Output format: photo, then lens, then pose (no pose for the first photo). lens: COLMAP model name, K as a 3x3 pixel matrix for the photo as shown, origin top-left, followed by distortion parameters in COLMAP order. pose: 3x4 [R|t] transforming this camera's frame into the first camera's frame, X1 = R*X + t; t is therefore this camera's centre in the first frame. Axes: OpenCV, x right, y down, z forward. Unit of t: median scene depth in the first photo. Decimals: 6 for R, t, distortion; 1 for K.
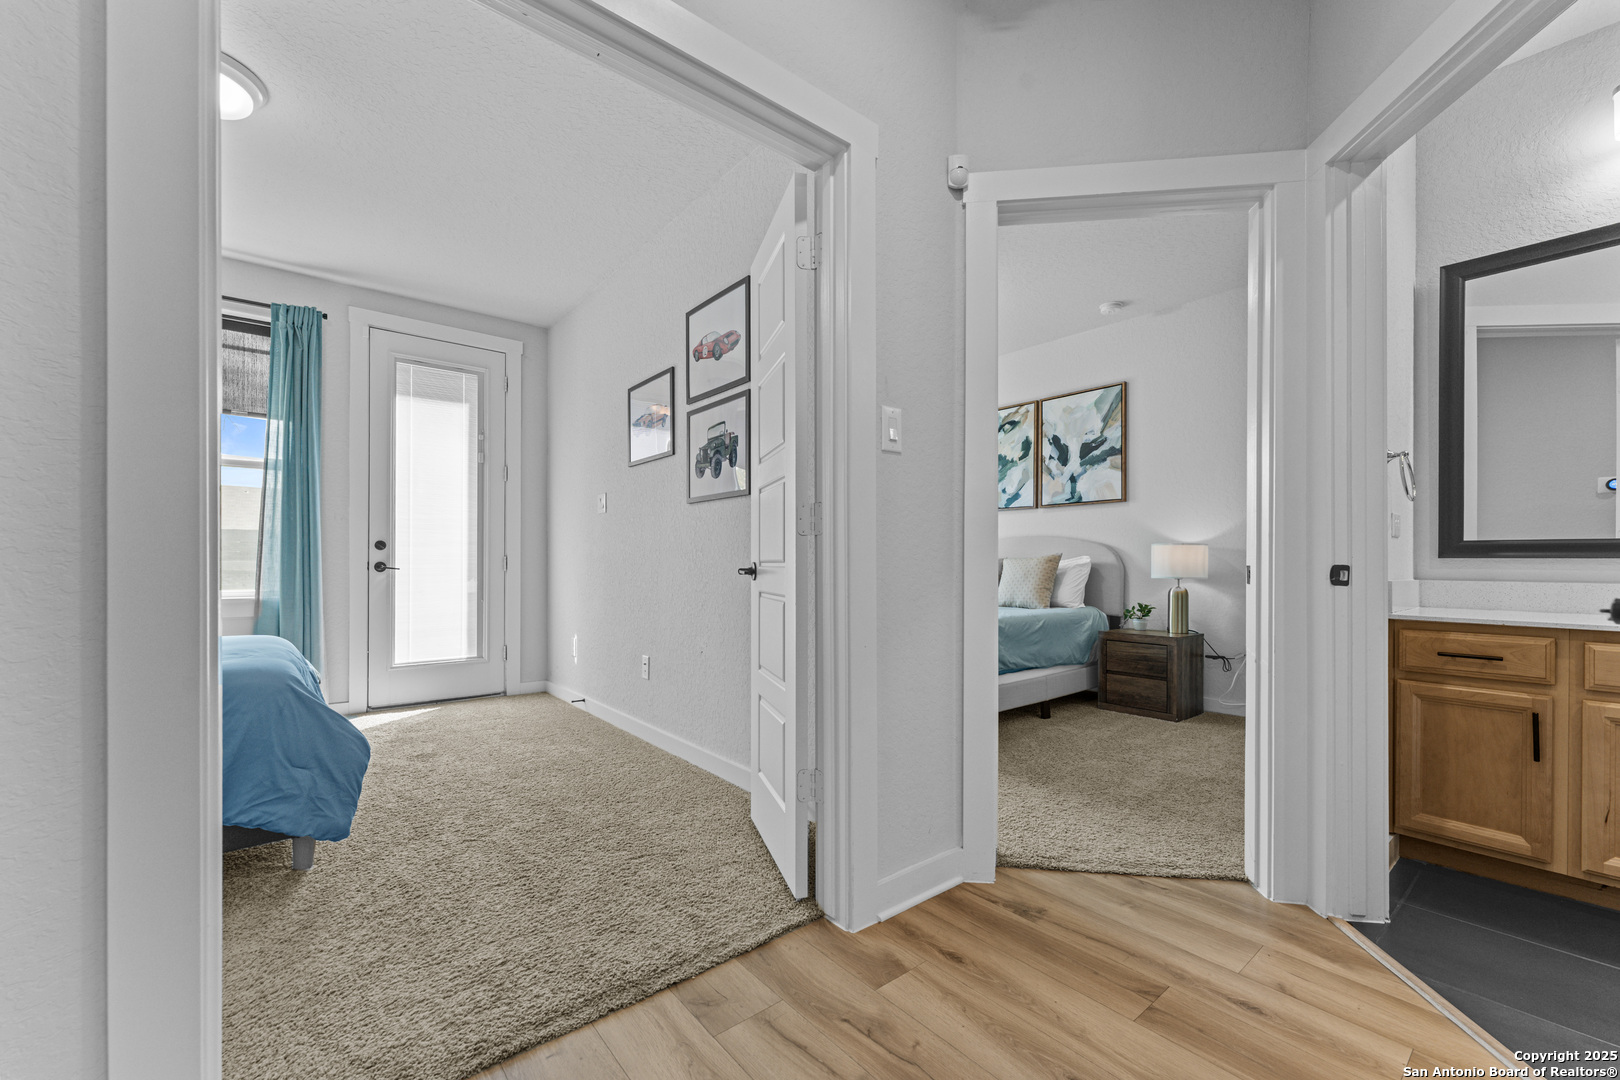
lens RADIAL K [[651.6, 0, 795.3], [0, 651.6, 568.0], [0, 0, 1]] dist [0.000956, 0.000069]
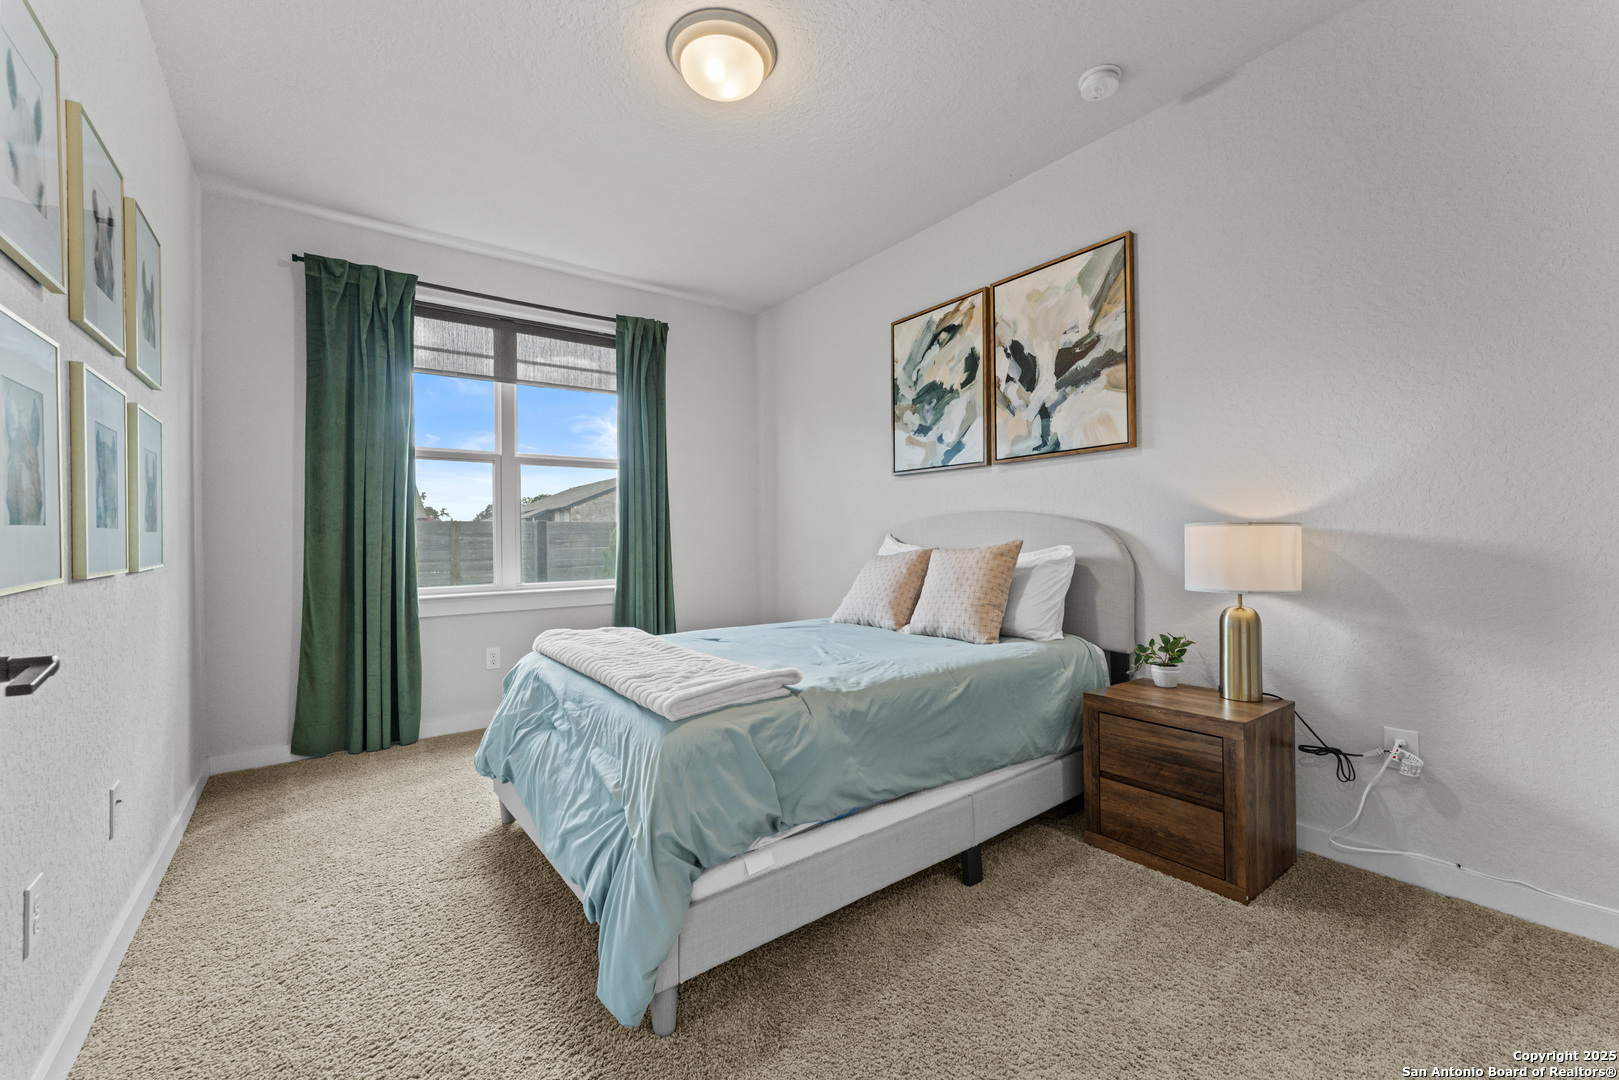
lens RADIAL K [[648.1, 0, 795.5], [0, 648.1, 540.8], [0, 0, 1]] dist [-0.000562, -0.000066]
pose [[0.999293, -0.013520, -0.035082, 0.228361], [0.013305, 0.999891, -0.006361, -0.021421], [0.035164, 0.005889, 0.999364, 0.424586]]
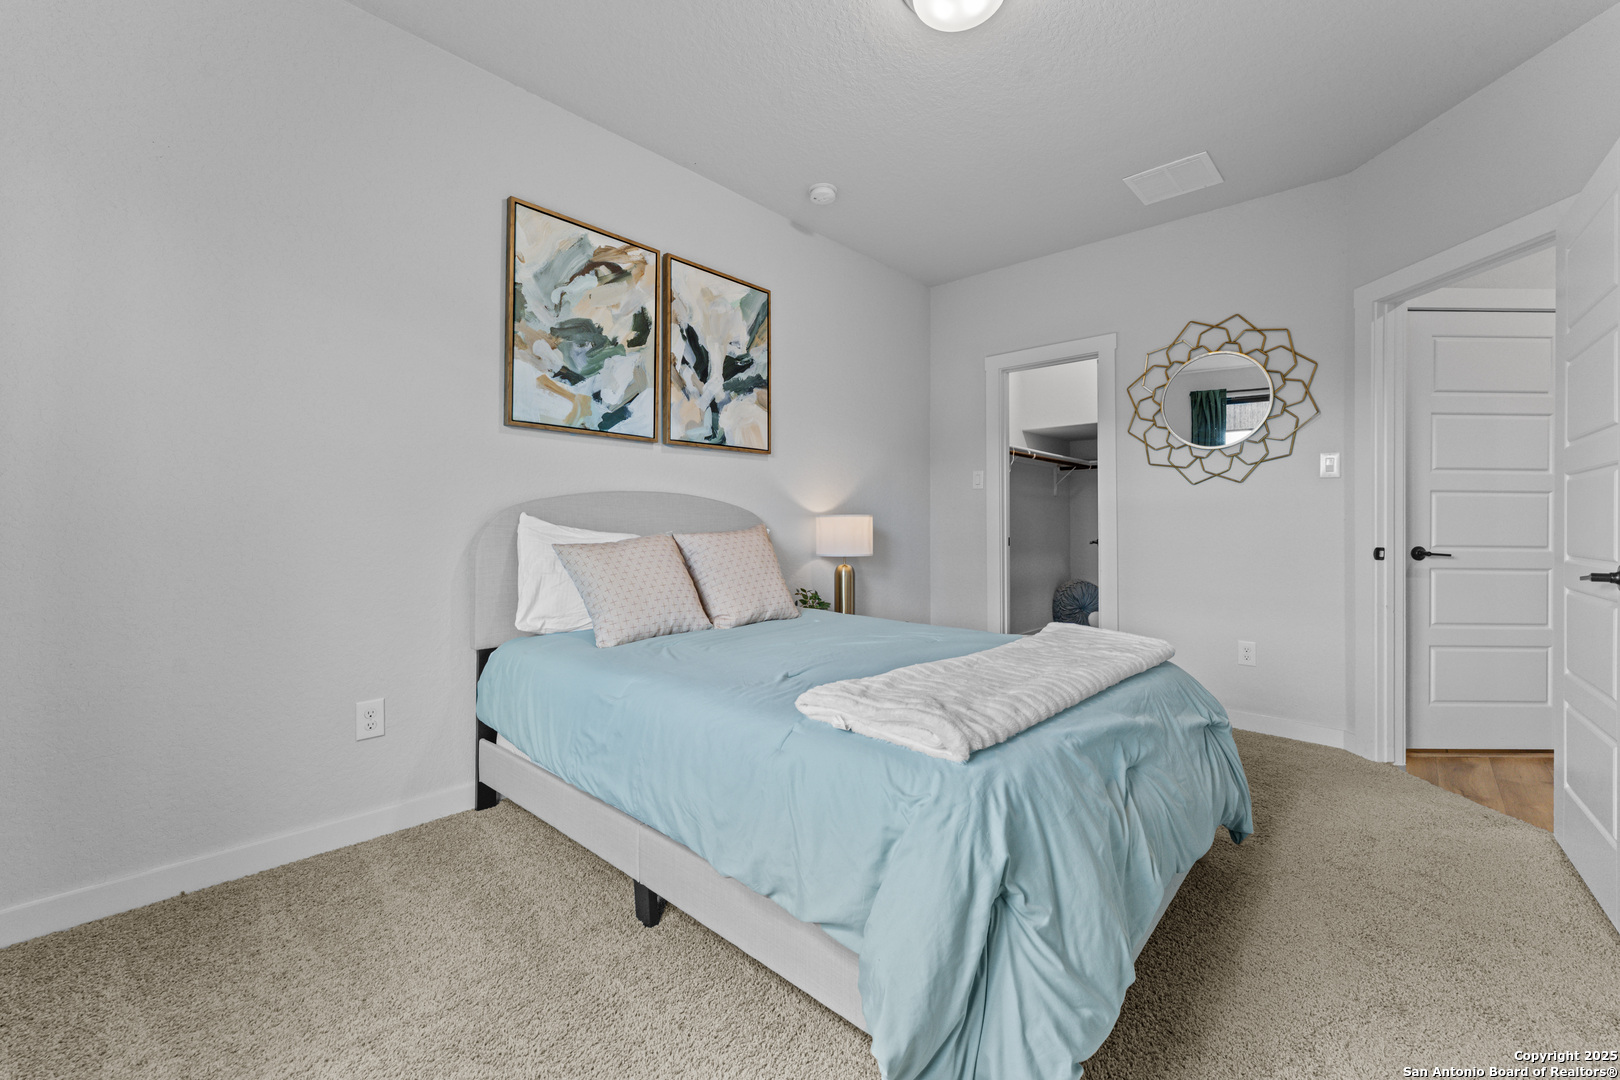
lens RADIAL K [[656.3, 0, 812.0], [0, 656.3, 524.6], [0, 0, 1]] dist [0.000714, 0.000085]
pose [[-0.153578, -0.007258, 0.988110, -0.228480], [-0.000859, 0.999974, 0.007211, -0.027126], [-0.988136, 0.000259, -0.153580, 1.033233]]
